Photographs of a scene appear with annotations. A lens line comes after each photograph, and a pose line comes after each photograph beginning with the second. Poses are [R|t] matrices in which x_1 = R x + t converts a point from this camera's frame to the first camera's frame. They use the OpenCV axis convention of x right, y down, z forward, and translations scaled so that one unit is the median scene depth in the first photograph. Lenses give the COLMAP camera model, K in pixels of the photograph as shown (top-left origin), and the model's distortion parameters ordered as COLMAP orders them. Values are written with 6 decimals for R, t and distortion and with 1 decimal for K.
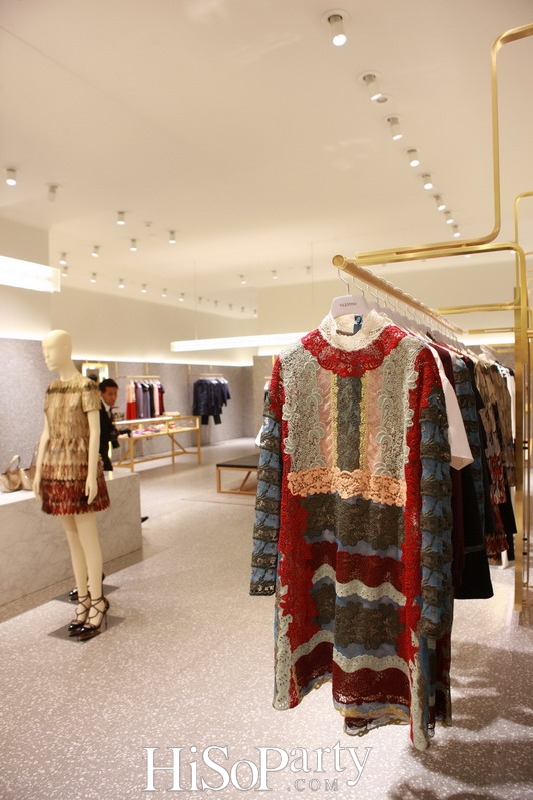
lens RADIAL K [[558.1, 0, 266.5], [0, 558.1, 400.0], [0, 0, 1]] dist [0.001336, 0.000032]
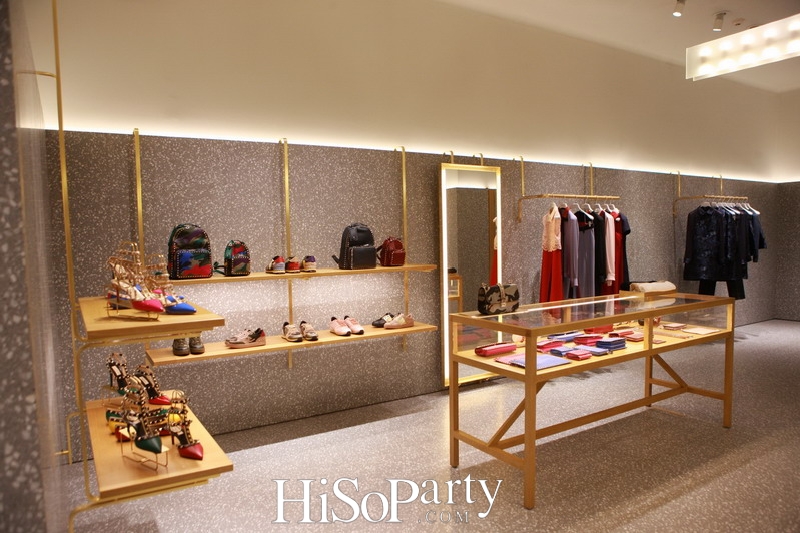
lens RADIAL K [[543.5, 0, 400.0], [0, 543.5, 266.5], [0, 0, 1]] dist [-0.005143, -0.001208]
pose [[0.856400, 0.048267, -0.514052, -0.116048], [-0.022556, 0.998168, 0.056145, -0.006061], [0.515820, -0.036487, 0.855919, 0.535707]]
